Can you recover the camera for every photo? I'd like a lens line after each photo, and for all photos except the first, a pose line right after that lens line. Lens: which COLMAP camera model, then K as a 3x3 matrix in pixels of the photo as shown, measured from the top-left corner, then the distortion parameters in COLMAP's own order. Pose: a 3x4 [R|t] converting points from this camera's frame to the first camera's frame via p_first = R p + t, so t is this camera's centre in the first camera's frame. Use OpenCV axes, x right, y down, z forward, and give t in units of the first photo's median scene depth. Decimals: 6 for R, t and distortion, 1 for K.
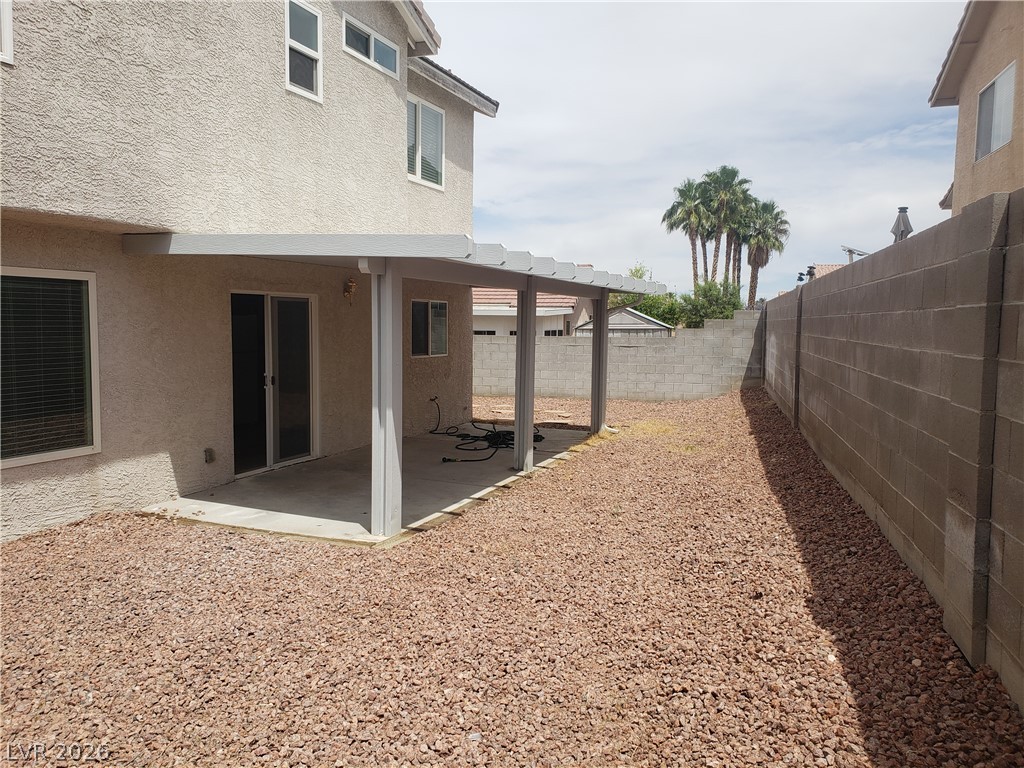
lens RADIAL K [[797.9, 0, 506.3], [0, 797.9, 381.2], [0, 0, 1]] dist [0.017139, -0.013650]
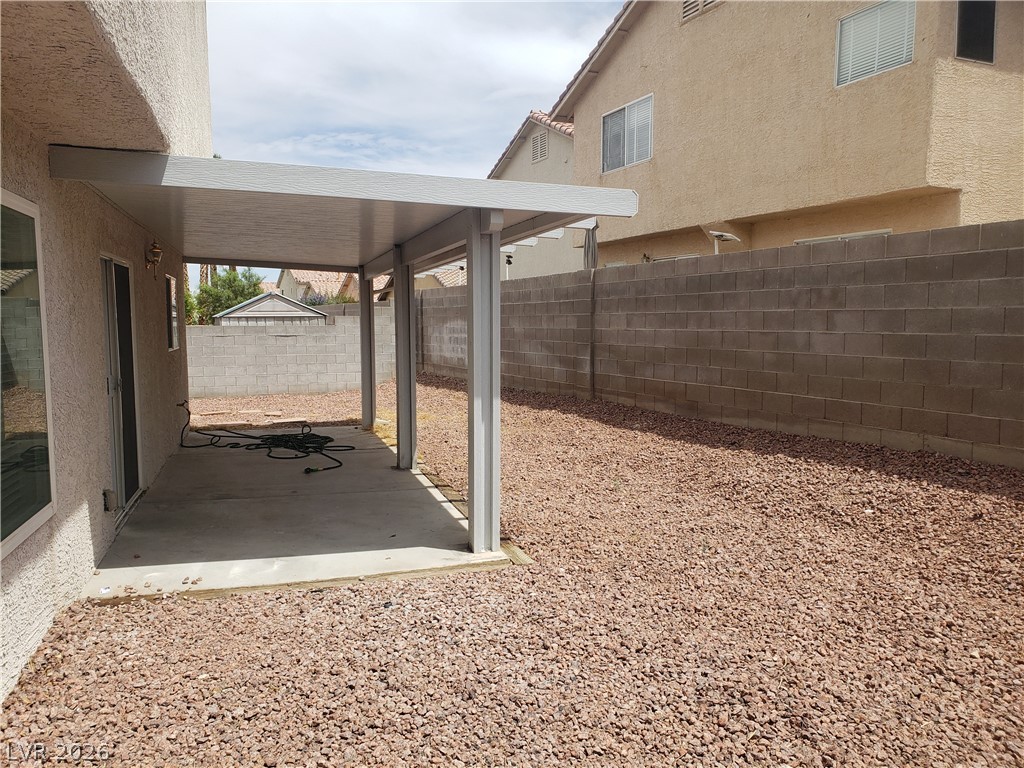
lens RADIAL K [[797.9, 0, 509.2], [0, 797.9, 387.7], [0, 0, 1]] dist [0.017139, -0.013650]
pose [[0.770057, -0.068104, 0.634330, -0.574493], [0.059261, 0.997623, 0.035168, -0.003097], [-0.635217, 0.010509, 0.772262, 0.305706]]
